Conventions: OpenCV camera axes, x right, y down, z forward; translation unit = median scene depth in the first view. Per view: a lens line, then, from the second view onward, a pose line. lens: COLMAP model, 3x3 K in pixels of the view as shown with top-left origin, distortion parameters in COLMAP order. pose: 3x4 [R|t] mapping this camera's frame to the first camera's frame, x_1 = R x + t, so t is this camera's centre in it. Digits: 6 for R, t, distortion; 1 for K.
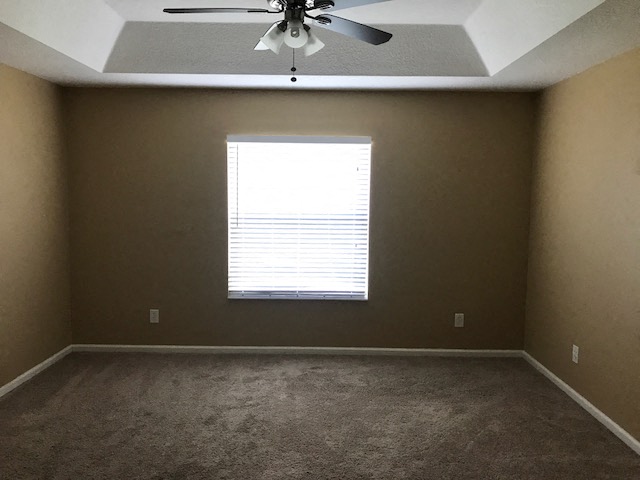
lens RADIAL K [[533.4, 0, 320.8], [0, 533.4, 231.6], [0, 0, 1]] dist [0.052790, -0.095347]
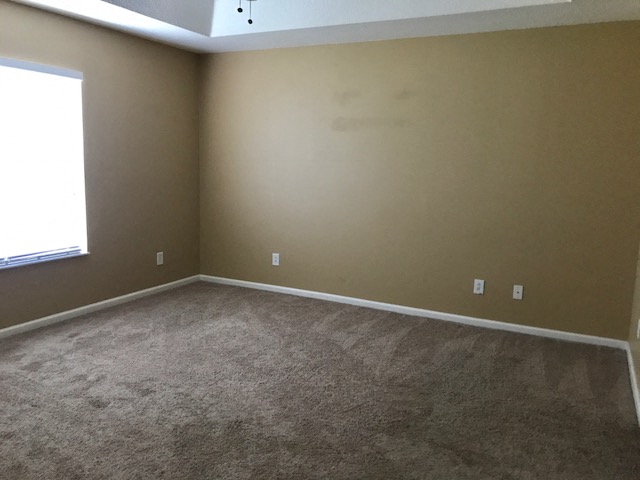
lens RADIAL K [[522.8, 0, 320.0], [0, 522.8, 240.0], [0, 0, 1]] dist [0.008292, 0.005750]
pose [[0.445988, -0.135547, 0.884716, -0.606796], [0.050859, 0.990707, 0.126148, 0.012337], [-0.893593, -0.011264, 0.448737, 0.268694]]
